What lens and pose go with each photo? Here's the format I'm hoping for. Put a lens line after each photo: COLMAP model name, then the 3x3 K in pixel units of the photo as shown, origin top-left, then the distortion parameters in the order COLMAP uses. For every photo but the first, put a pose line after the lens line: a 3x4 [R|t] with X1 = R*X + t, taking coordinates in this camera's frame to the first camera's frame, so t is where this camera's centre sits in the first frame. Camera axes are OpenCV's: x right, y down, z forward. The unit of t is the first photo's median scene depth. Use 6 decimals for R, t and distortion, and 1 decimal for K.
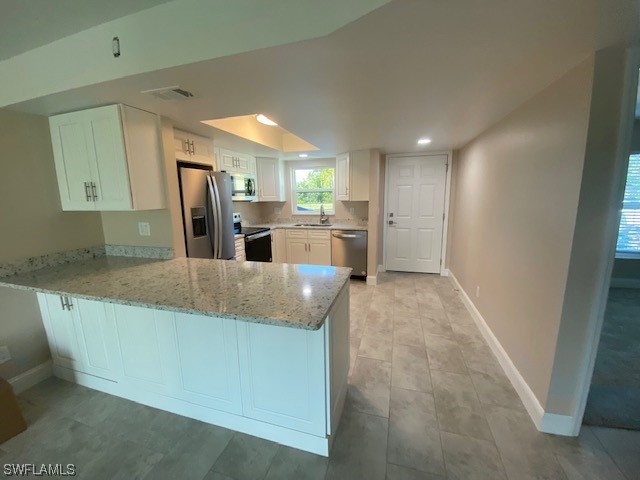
lens RADIAL K [[260.8, 0, 320.0], [0, 260.8, 240.0], [0, 0, 1]] dist [0.016850, -0.025486]
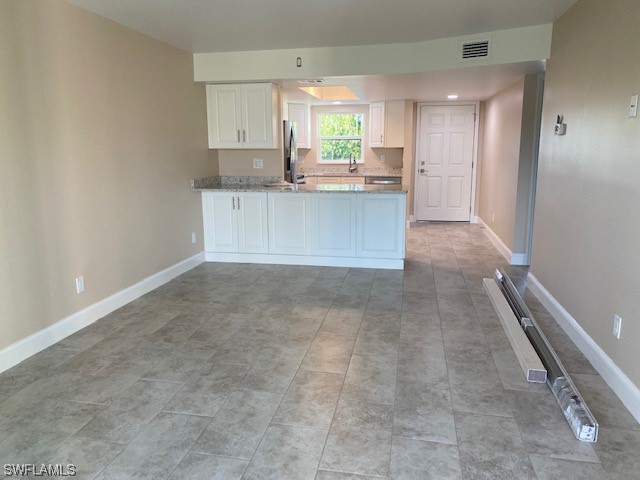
lens RADIAL K [[488.5, 0, 315.2], [0, 488.5, 237.7], [0, 0, 1]] dist [0.003169, -0.000612]
pose [[0.996256, -0.006935, 0.086168, -0.320360], [0.005910, 0.999909, 0.012150, 0.176068], [-0.086245, -0.011595, 0.996206, -0.886746]]
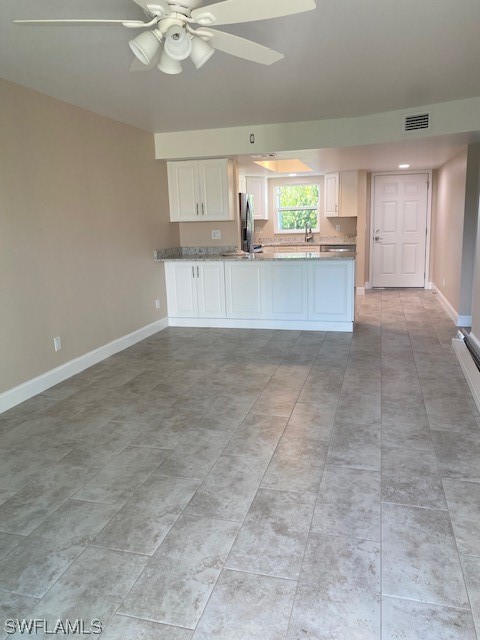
lens RADIAL K [[488.5, 0, 253.7], [0, 488.5, 315.1], [0, 0, 1]] dist [0.003169, -0.000612]
pose [[0.999318, -0.019624, 0.031281, -0.298426], [0.018910, 0.999557, 0.022970, 0.193744], [-0.031718, -0.022363, 0.999247, -0.976736]]
